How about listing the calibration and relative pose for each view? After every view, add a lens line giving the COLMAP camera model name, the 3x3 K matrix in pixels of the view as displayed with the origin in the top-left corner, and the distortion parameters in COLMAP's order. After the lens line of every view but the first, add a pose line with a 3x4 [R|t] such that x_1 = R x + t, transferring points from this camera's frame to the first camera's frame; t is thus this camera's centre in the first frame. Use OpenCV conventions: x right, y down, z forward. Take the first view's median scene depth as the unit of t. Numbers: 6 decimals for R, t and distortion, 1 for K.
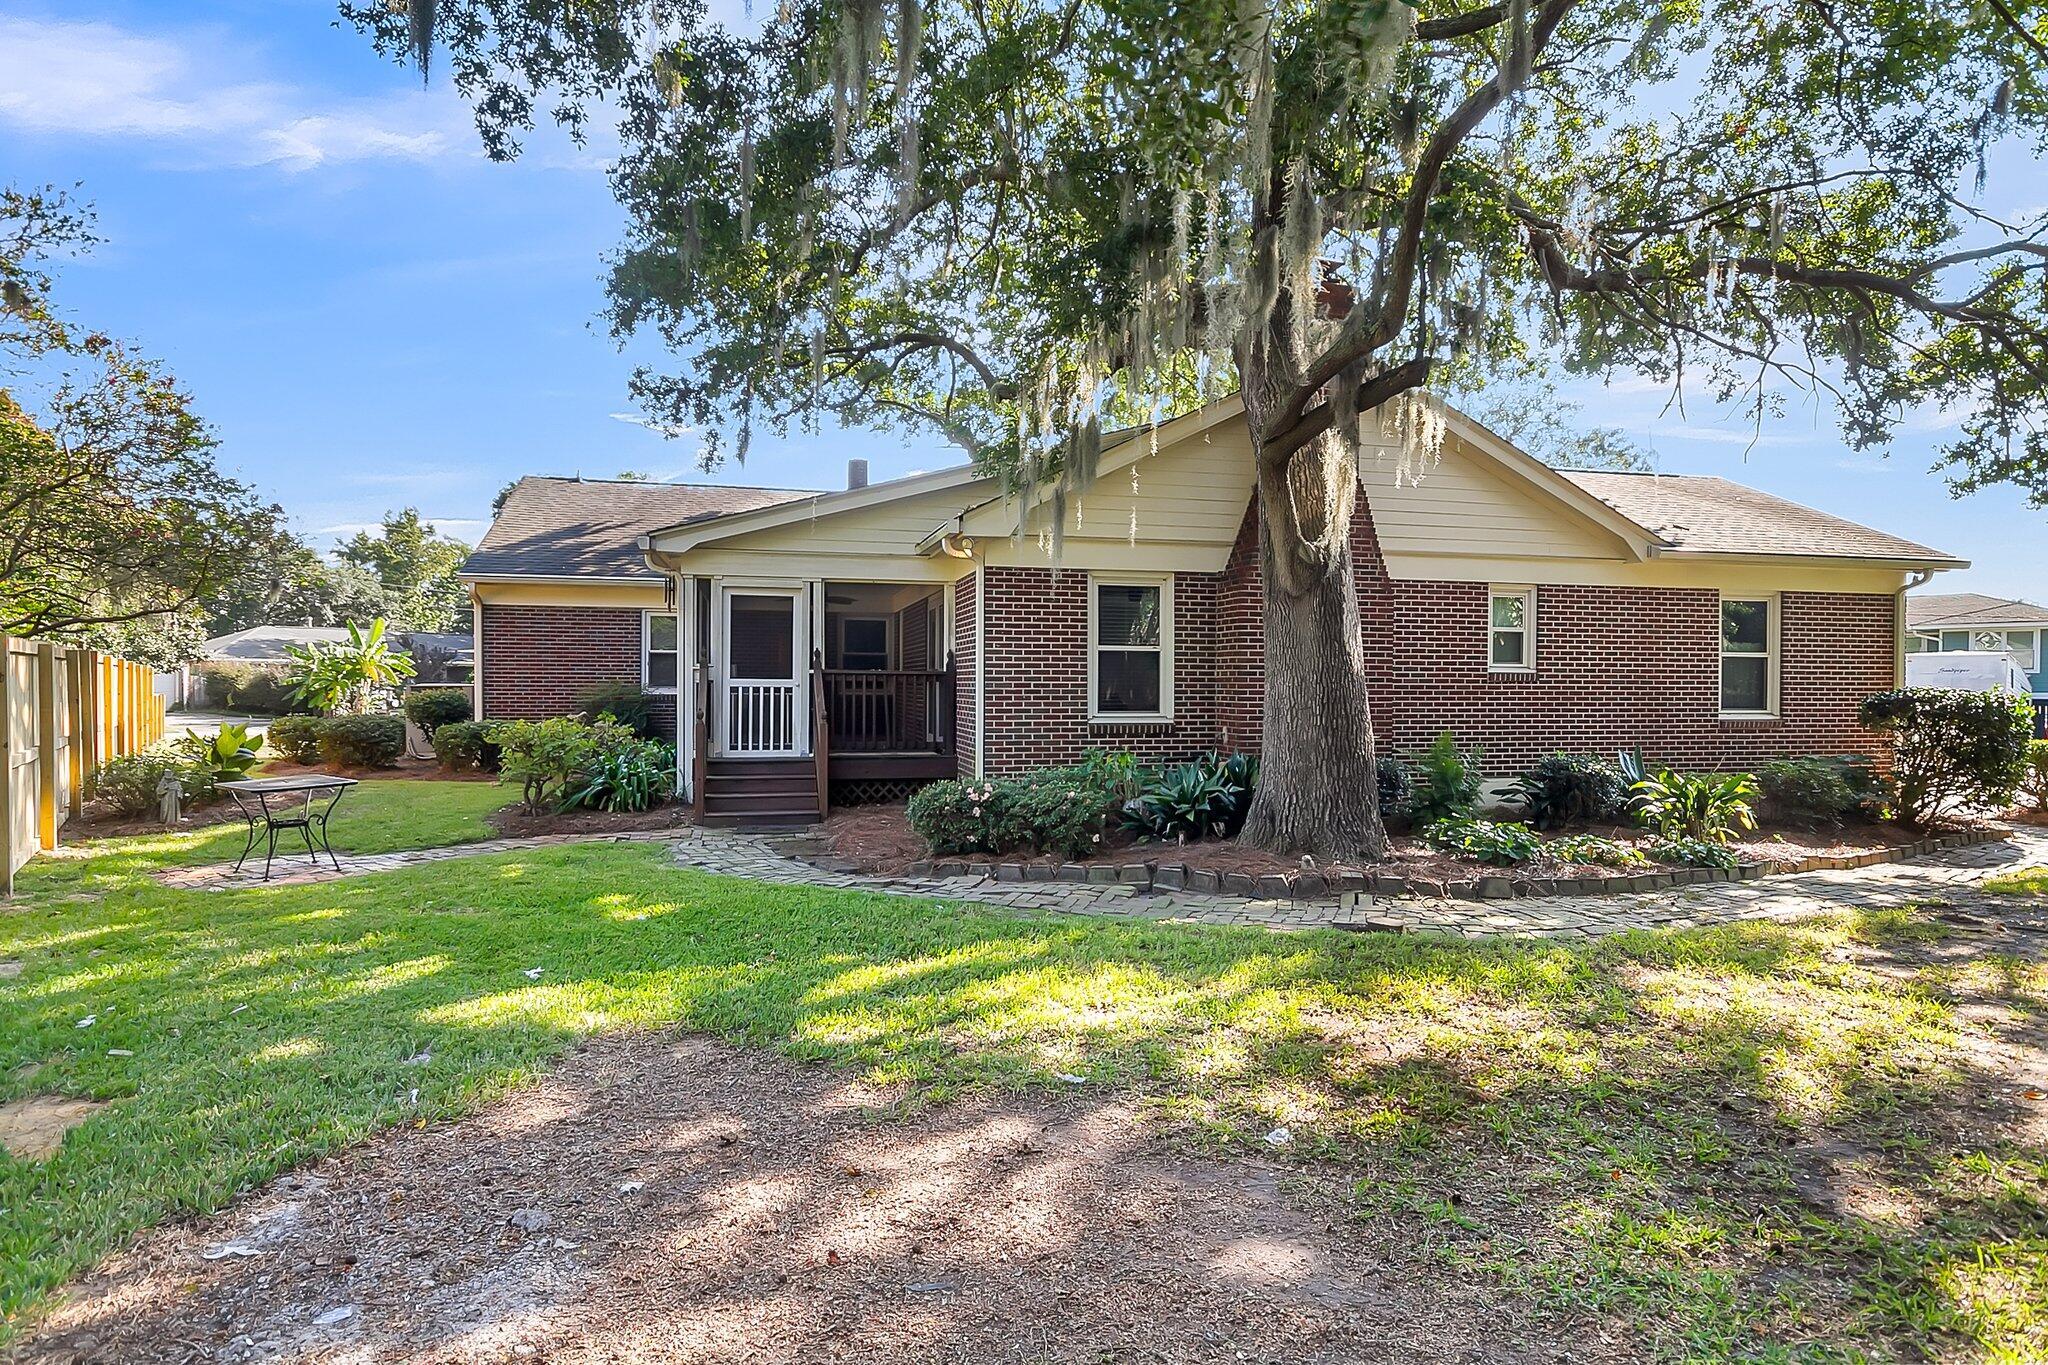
lens RADIAL K [[962.4, 0, 1016.0], [0, 962.4, 689.8], [0, 0, 1]] dist [0.001205, 0.001136]
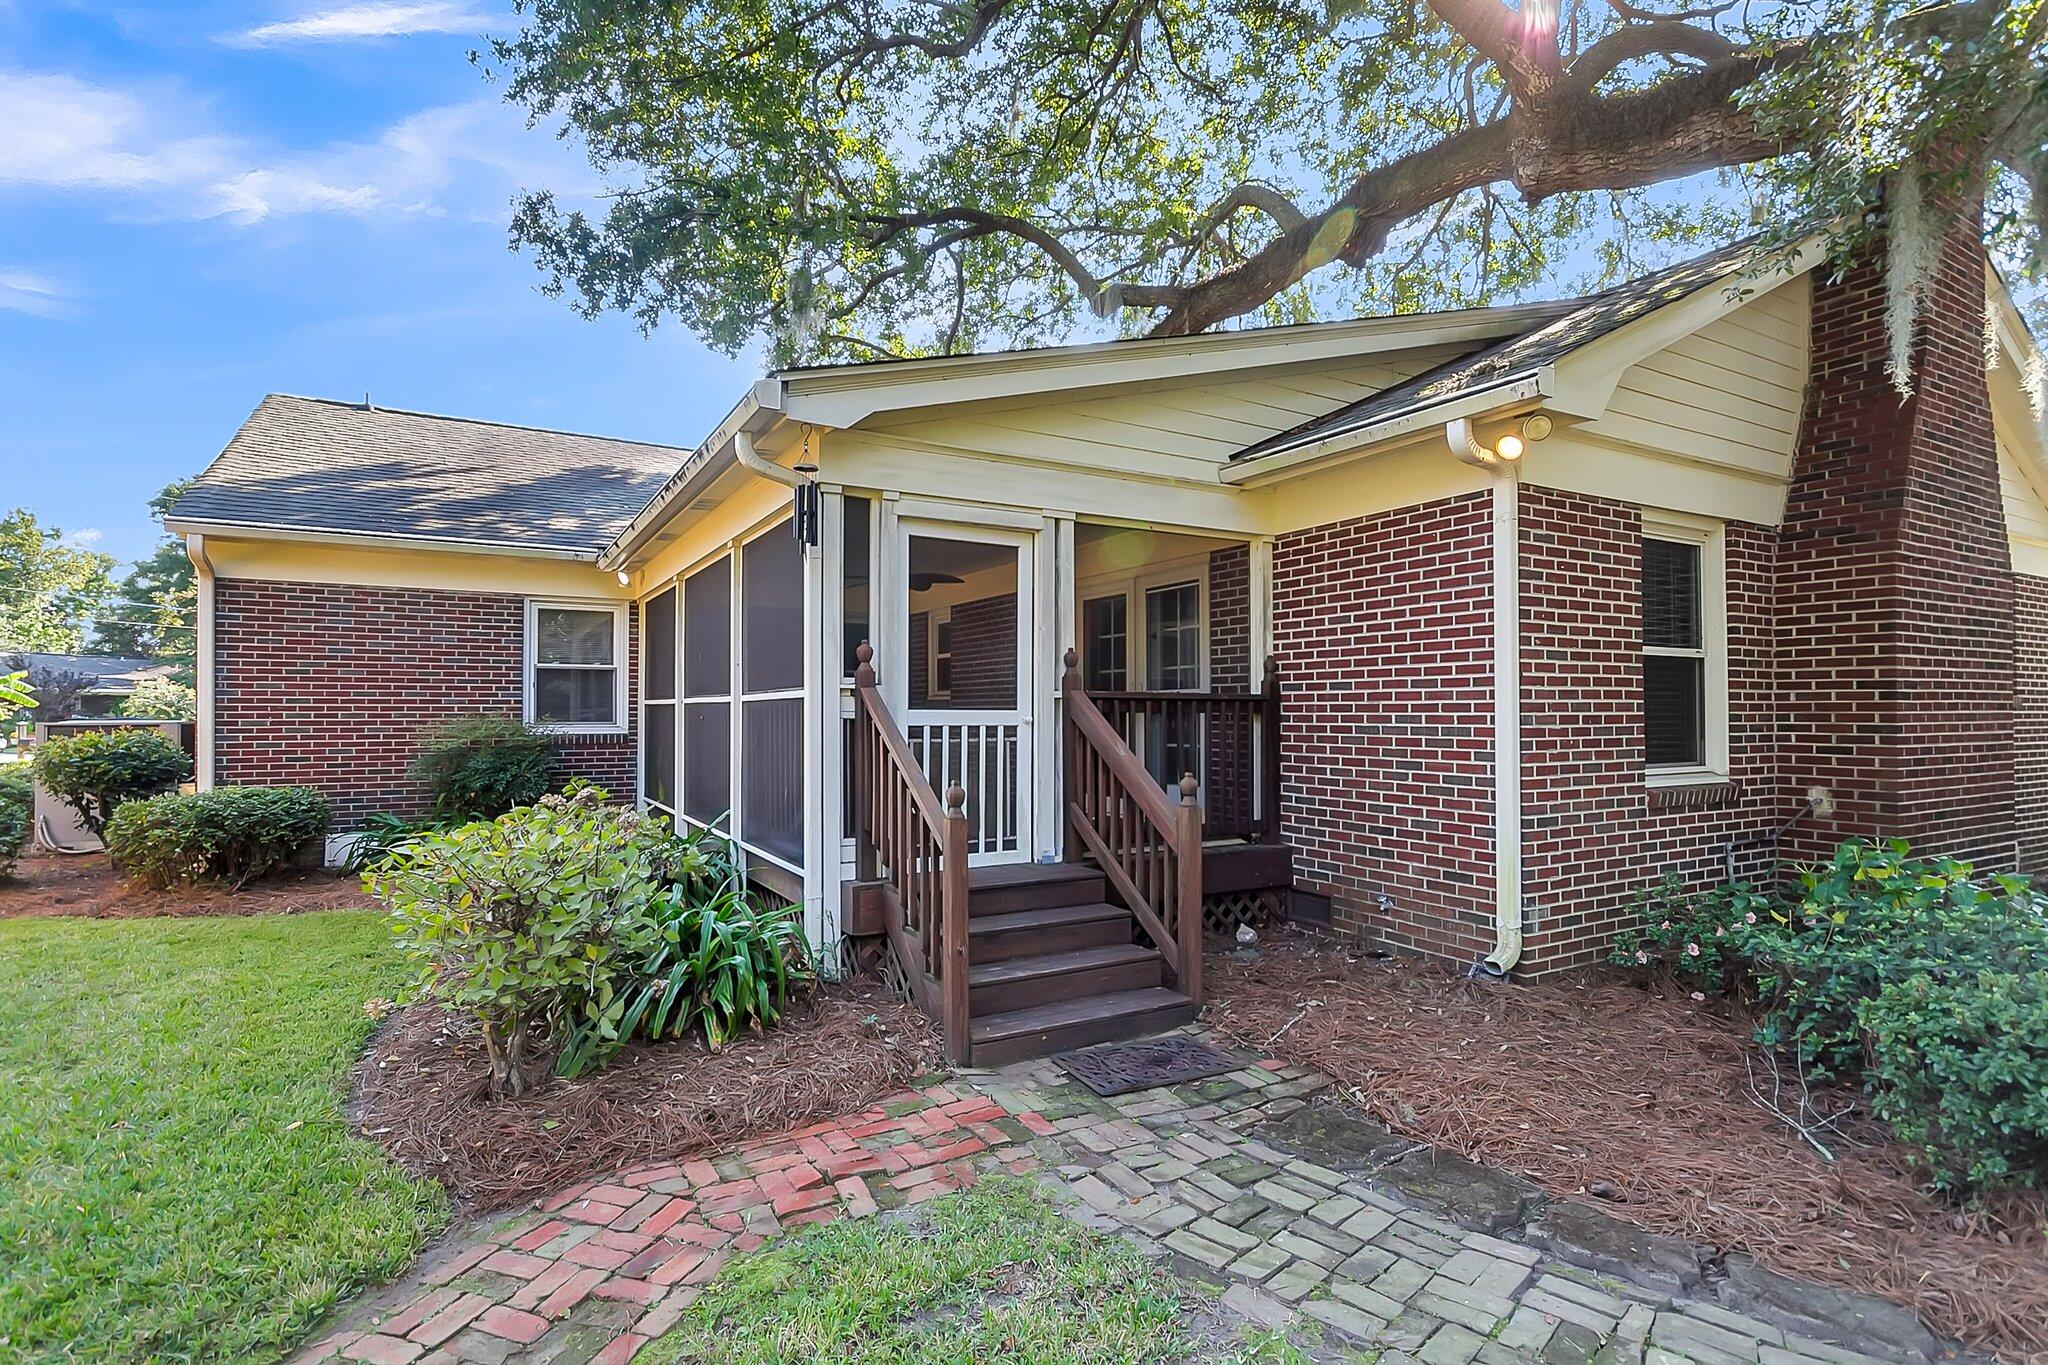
lens RADIAL K [[934.2, 0, 1036.3], [0, 934.2, 691.0], [0, 0, 1]] dist [0.003477, 0.001225]
pose [[0.965860, -0.000278, 0.259065, -0.262688], [0.007639, 0.999595, -0.027407, -0.005514], [-0.258952, 0.028450, 0.965471, 0.395163]]
